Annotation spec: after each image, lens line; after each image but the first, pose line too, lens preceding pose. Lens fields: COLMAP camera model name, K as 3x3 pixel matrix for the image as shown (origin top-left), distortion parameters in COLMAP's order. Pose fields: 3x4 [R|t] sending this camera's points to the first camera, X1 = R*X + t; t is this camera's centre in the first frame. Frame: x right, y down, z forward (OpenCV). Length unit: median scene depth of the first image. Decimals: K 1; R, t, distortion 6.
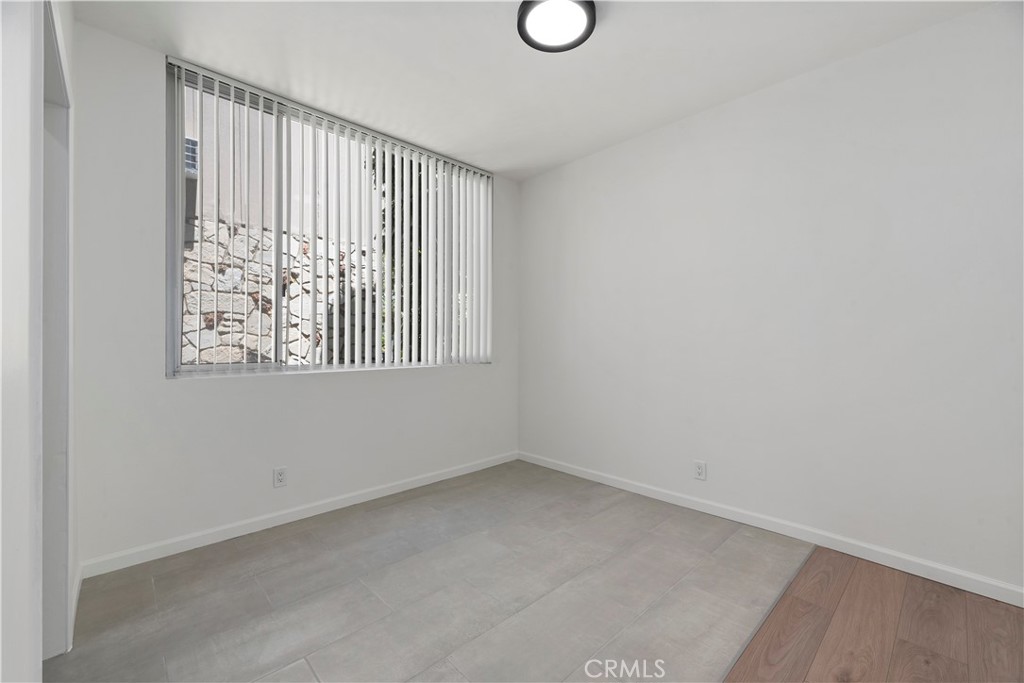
lens RADIAL K [[414.3, 0, 510.0], [0, 414.3, 351.7], [0, 0, 1]] dist [-0.000896, -0.000111]
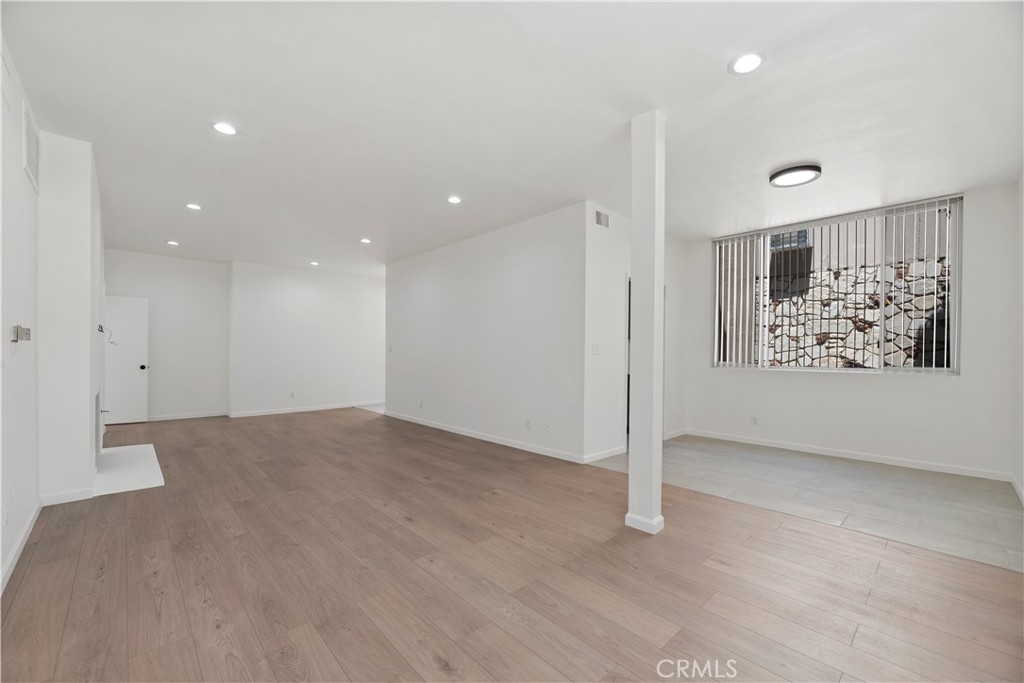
lens RADIAL K [[414.3, 0, 510.0], [0, 414.3, 351.7], [0, 0, 1]] dist [-0.000896, -0.000111]
pose [[0.000472, -0.000006, -1.000000, 0.725131], [-0.031853, 0.999493, -0.000021, 0.003819], [0.999492, 0.031853, 0.000471, -0.094680]]
